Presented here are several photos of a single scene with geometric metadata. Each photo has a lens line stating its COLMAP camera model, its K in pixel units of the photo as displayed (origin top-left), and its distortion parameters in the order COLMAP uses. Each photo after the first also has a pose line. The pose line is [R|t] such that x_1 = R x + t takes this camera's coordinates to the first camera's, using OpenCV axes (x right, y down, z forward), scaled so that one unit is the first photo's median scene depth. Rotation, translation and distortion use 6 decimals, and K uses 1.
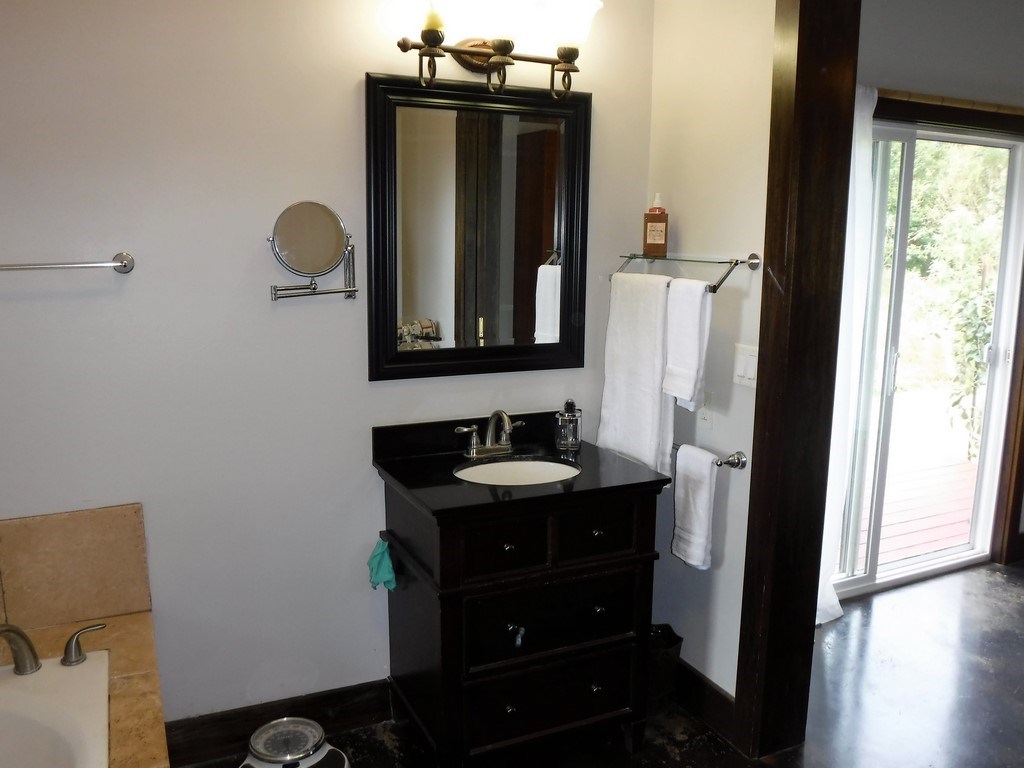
lens RADIAL K [[851.0, 0, 512.0], [0, 851.0, 384.0], [0, 0, 1]] dist [-0.082064, 0.036741]
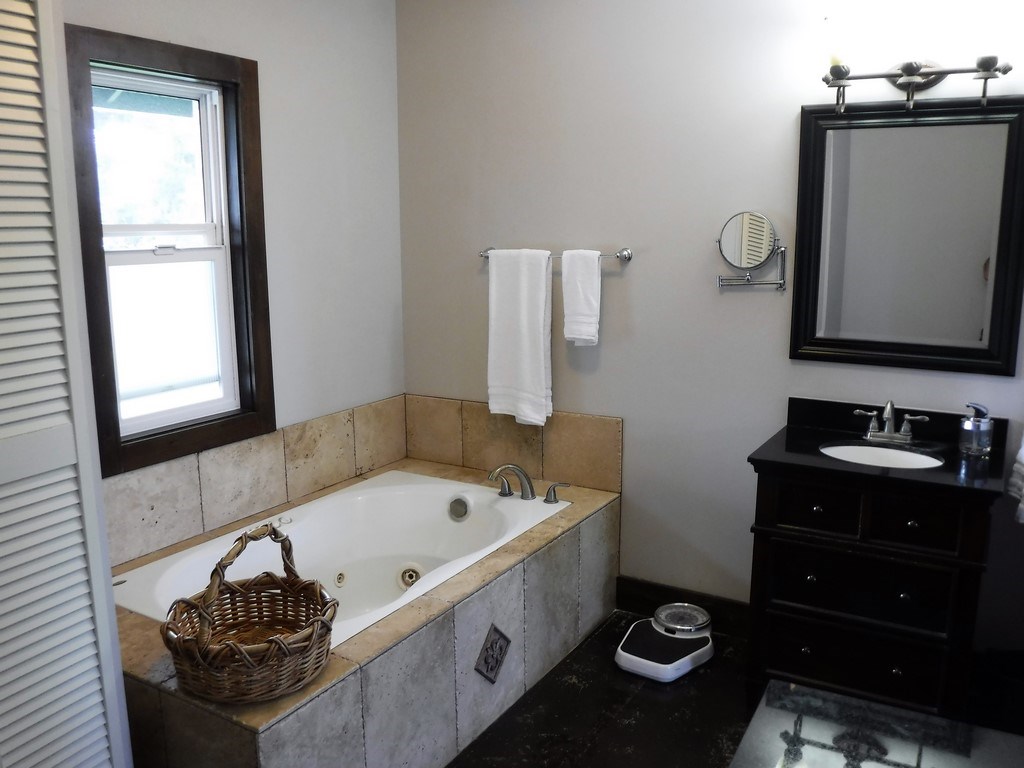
lens RADIAL K [[851.0, 0, 512.0], [0, 851.0, 384.0], [0, 0, 1]] dist [-0.082064, 0.036741]
pose [[0.546350, 0.139397, -0.825875, 0.643448], [-0.131203, 0.988123, 0.079987, -0.012807], [0.827217, 0.064656, 0.558151, -0.000217]]
